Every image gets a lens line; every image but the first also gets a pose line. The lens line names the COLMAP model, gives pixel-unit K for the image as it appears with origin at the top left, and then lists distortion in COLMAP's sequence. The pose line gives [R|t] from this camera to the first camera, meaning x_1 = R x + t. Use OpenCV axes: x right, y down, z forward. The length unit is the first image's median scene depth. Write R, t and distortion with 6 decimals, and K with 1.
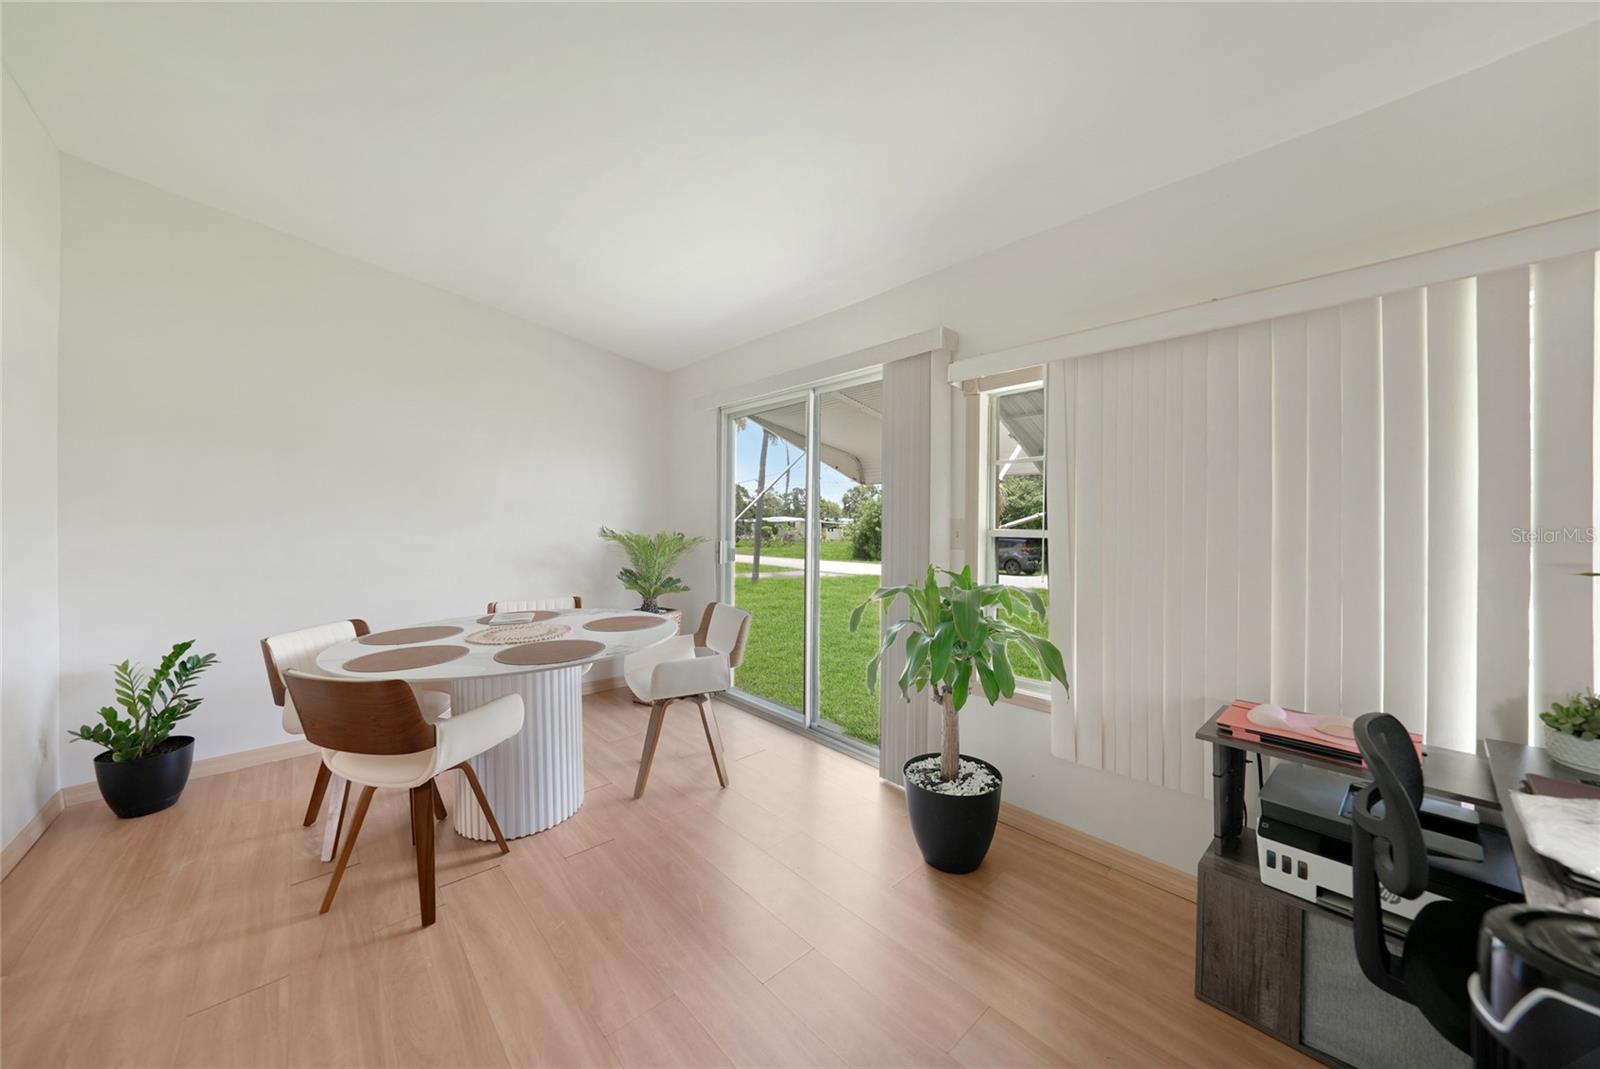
lens RADIAL K [[564.3, 0, 800.6], [0, 564.3, 529.9], [0, 0, 1]] dist [-0.027502, 0.005385]
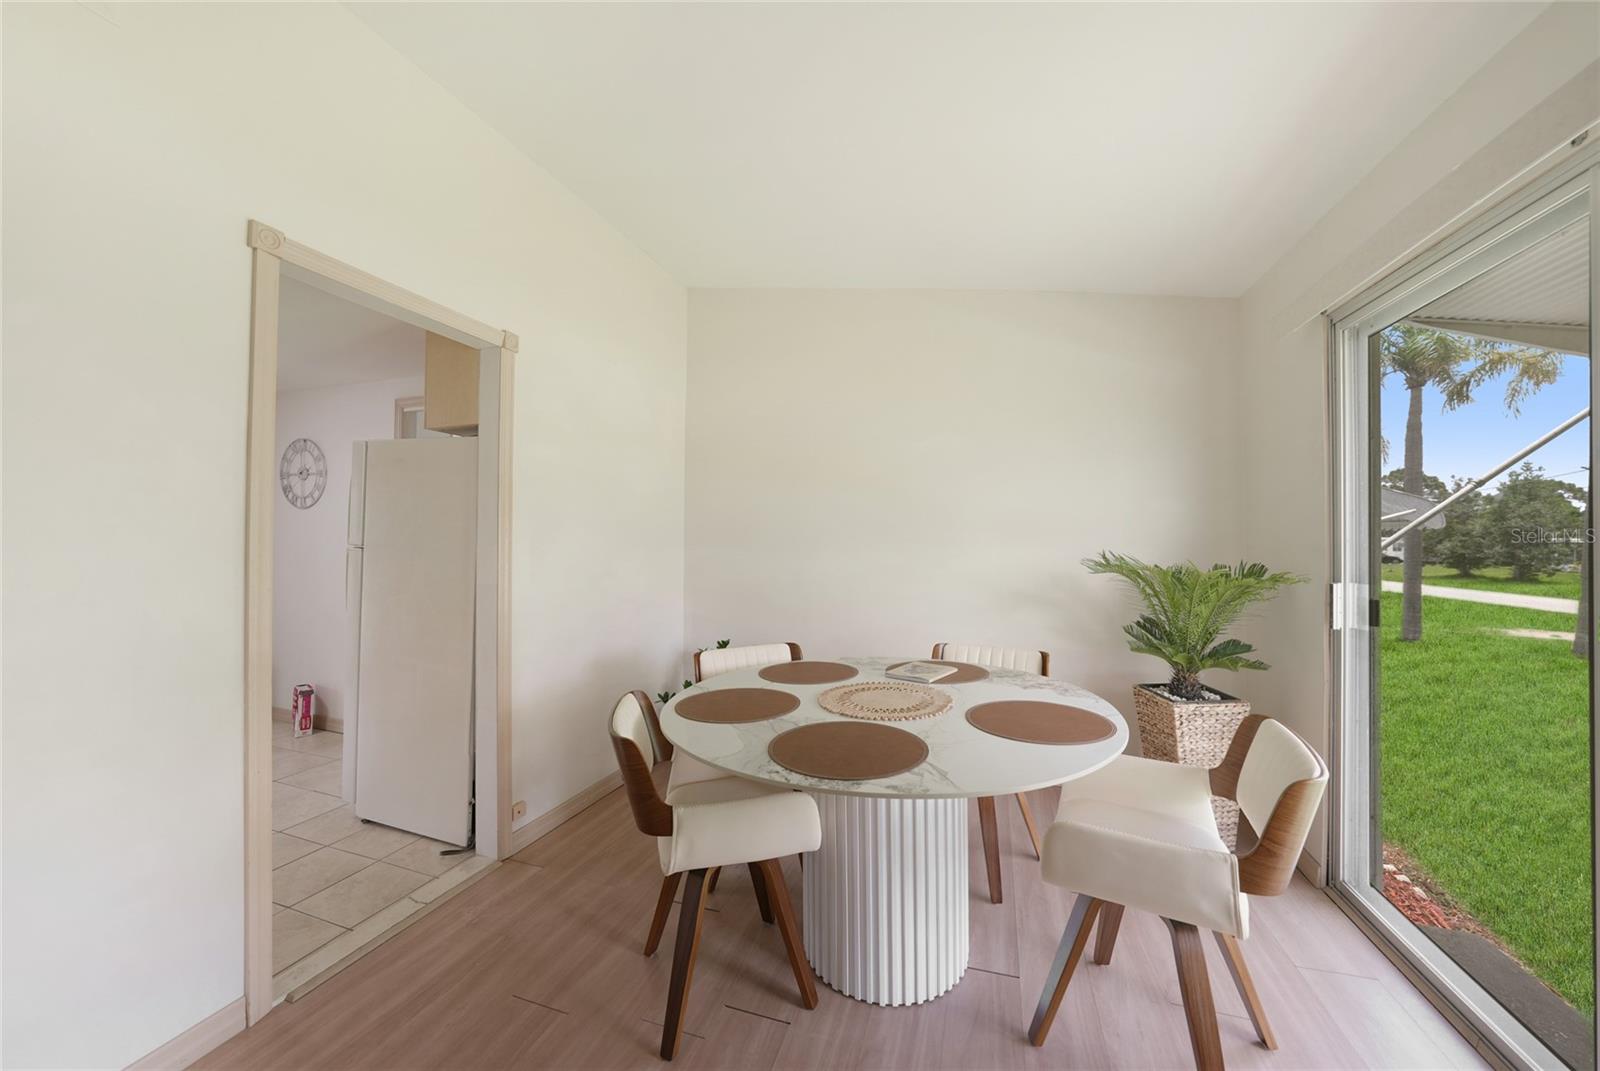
lens RADIAL K [[564.3, 0, 800.6], [0, 564.3, 530.9], [0, 0, 1]] dist [-0.027502, 0.005385]
pose [[0.490660, -0.018132, -0.871163, 0.066486], [-0.012005, 0.999548, -0.027566, -0.009300], [0.871269, 0.023984, 0.490220, 0.423928]]
